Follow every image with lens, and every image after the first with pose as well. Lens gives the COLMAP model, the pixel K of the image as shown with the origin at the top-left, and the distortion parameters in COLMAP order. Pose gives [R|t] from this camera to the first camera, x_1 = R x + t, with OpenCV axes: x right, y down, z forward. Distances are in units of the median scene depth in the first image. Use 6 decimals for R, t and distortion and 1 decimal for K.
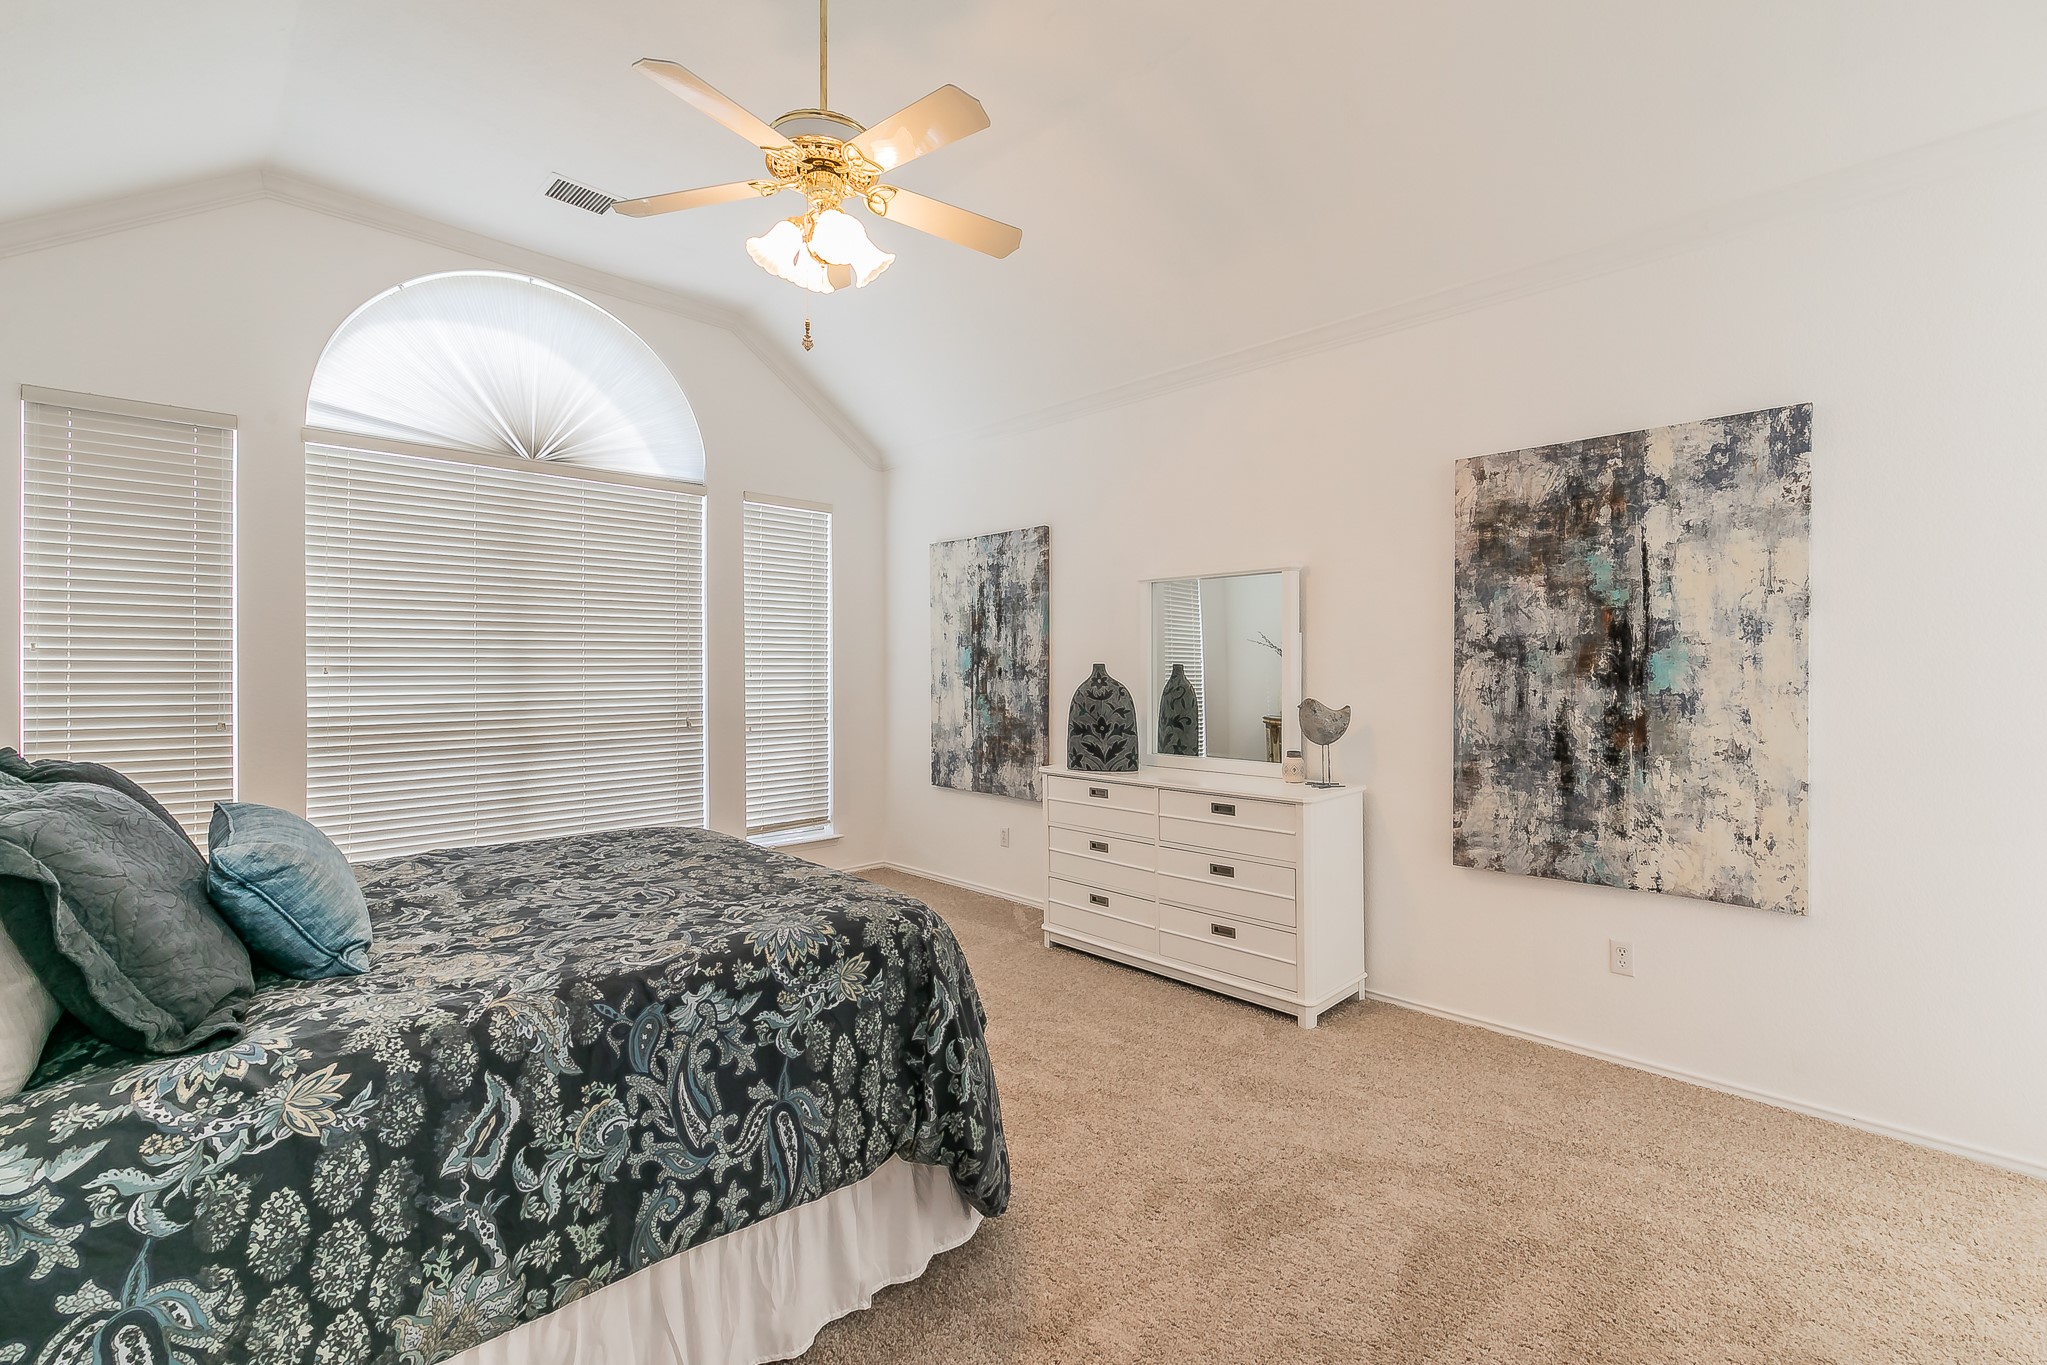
lens RADIAL K [[892.3, 0, 1027.1], [0, 892.3, 673.2], [0, 0, 1]] dist [-0.000410, -0.000498]
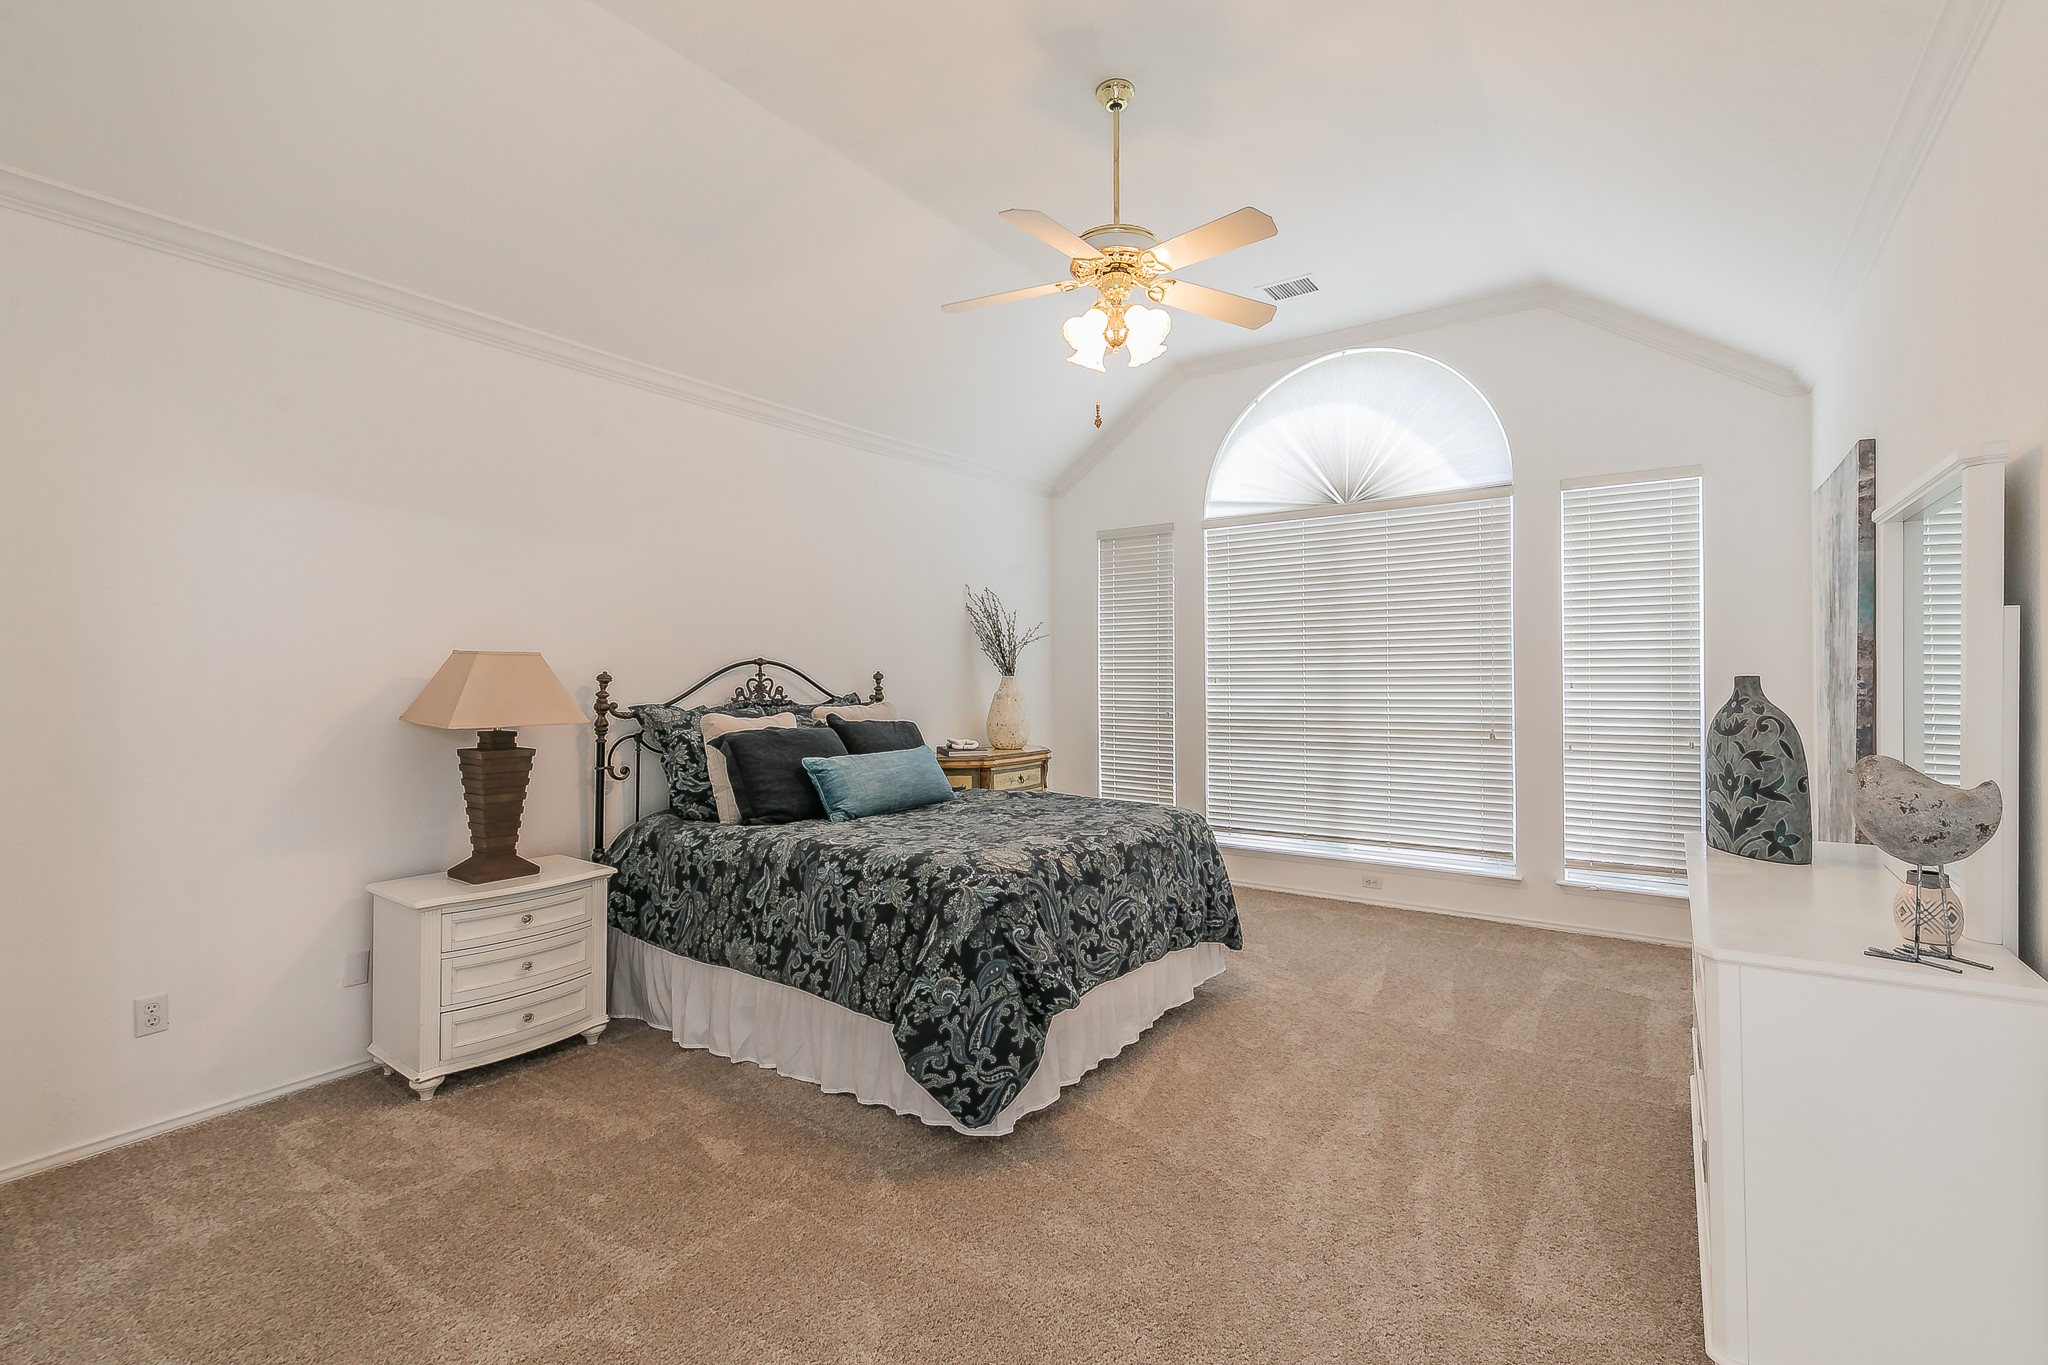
lens RADIAL K [[885.7, 0, 1048.6], [0, 885.7, 679.9], [0, 0, 1]] dist [-0.000866, -0.000134]
pose [[0.190523, 0.004473, -0.981672, 1.603170], [0.000184, 0.999989, 0.004592, -0.029797], [0.981683, -0.001055, 0.190521, 1.169064]]
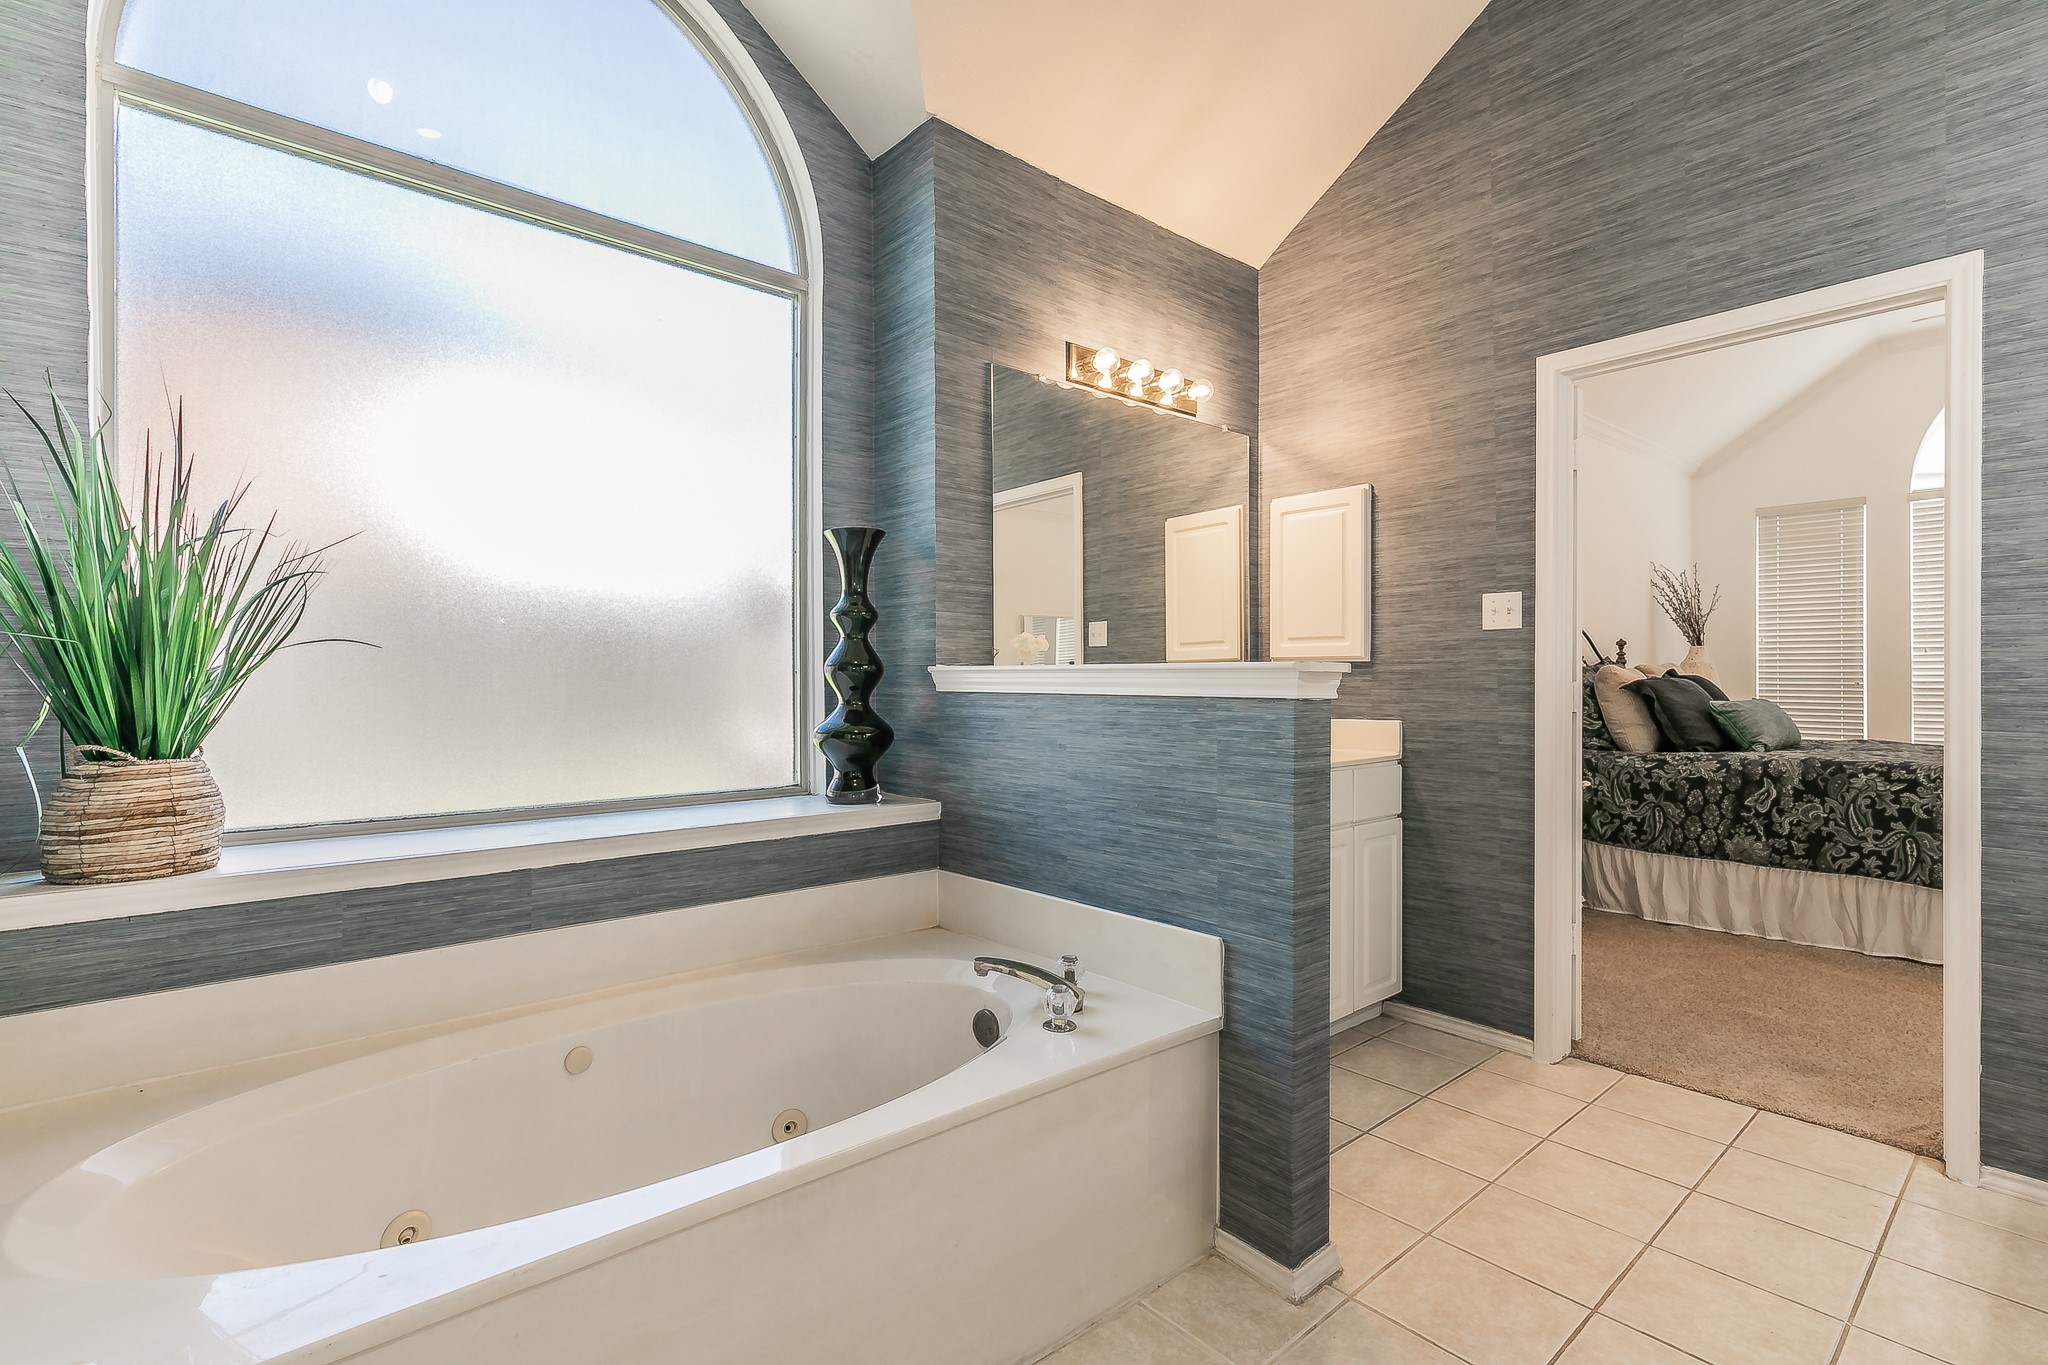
lens RADIAL K [[935.7, 0, 1014.5], [0, 935.7, 674.3], [0, 0, 1]] dist [0.002773, -0.000003]
pose [[-0.072878, -0.003509, -0.997335, 2.339979], [-0.003707, 0.999988, -0.003248, 0.124511], [0.997334, 0.003460, -0.072891, -1.075813]]
